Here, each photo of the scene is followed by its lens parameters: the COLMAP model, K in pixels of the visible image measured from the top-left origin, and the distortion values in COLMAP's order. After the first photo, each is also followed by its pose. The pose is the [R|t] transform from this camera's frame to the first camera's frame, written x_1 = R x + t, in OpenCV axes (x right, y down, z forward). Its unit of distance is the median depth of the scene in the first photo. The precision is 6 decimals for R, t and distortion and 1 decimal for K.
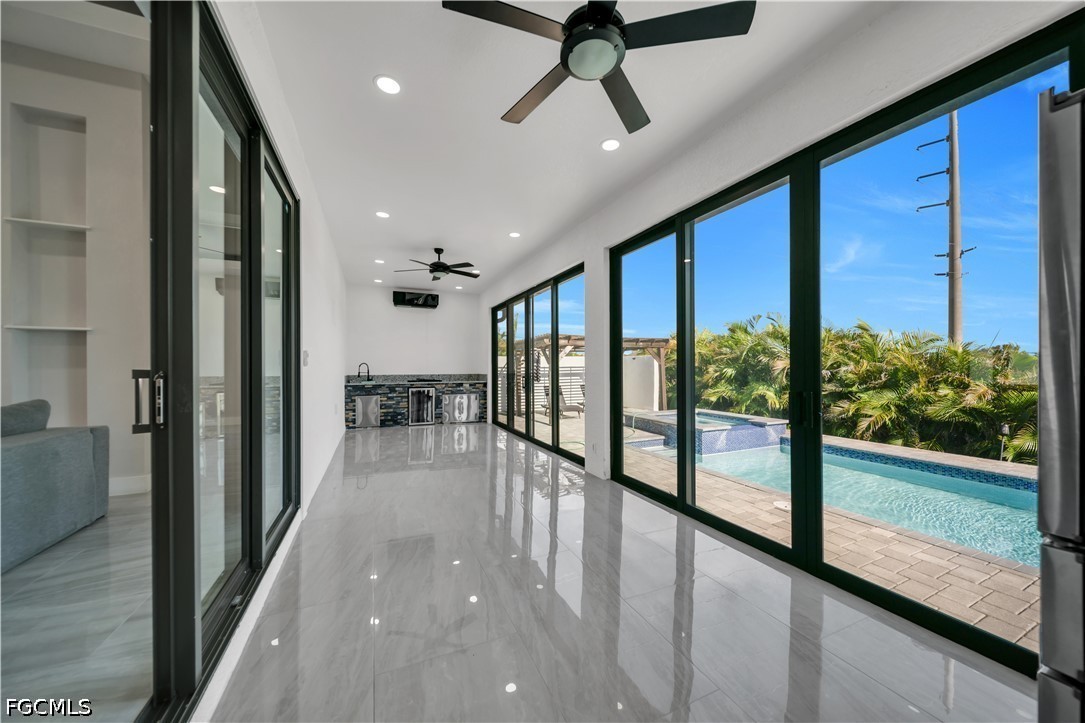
lens RADIAL K [[373.9, 0, 546.6], [0, 373.9, 367.7], [0, 0, 1]] dist [-0.001709, -0.000417]
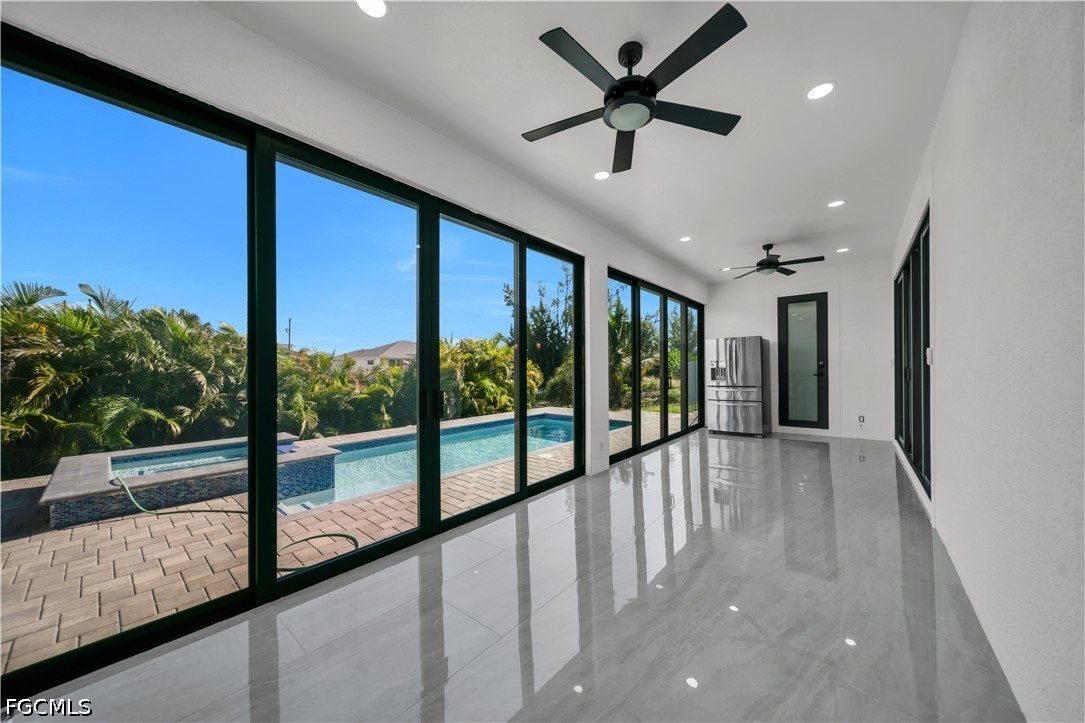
lens RADIAL K [[373.9, 0, 546.6], [0, 373.9, 367.7], [0, 0, 1]] dist [-0.001709, -0.000417]
pose [[-0.430055, 0.004325, 0.902793, -0.391510], [0.011548, 0.999933, 0.000711, -0.004403], [-0.902729, 0.010731, -0.430076, 0.807570]]
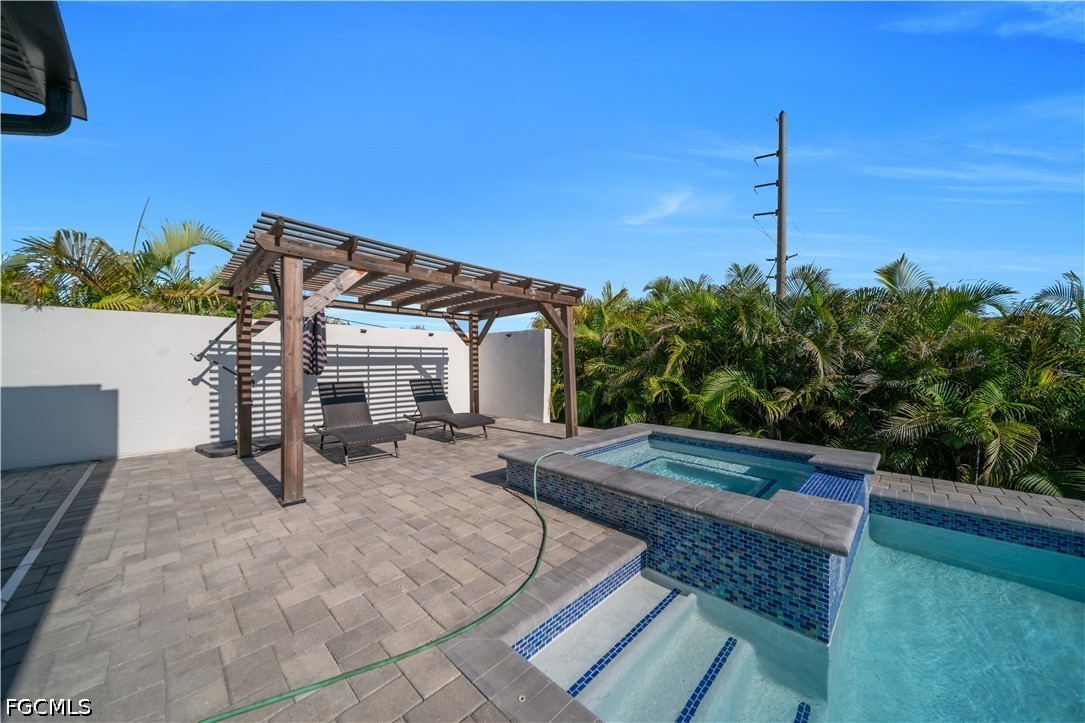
lens RADIAL K [[373.9, 0, 546.6], [0, 373.9, 367.7], [0, 0, 1]] dist [-0.001709, -0.000417]
pose [[0.930436, 0.001654, 0.366451, 0.121397], [-0.005971, 0.999925, 0.010649, 0.035827], [-0.366406, -0.012096, 0.930377, 0.720345]]
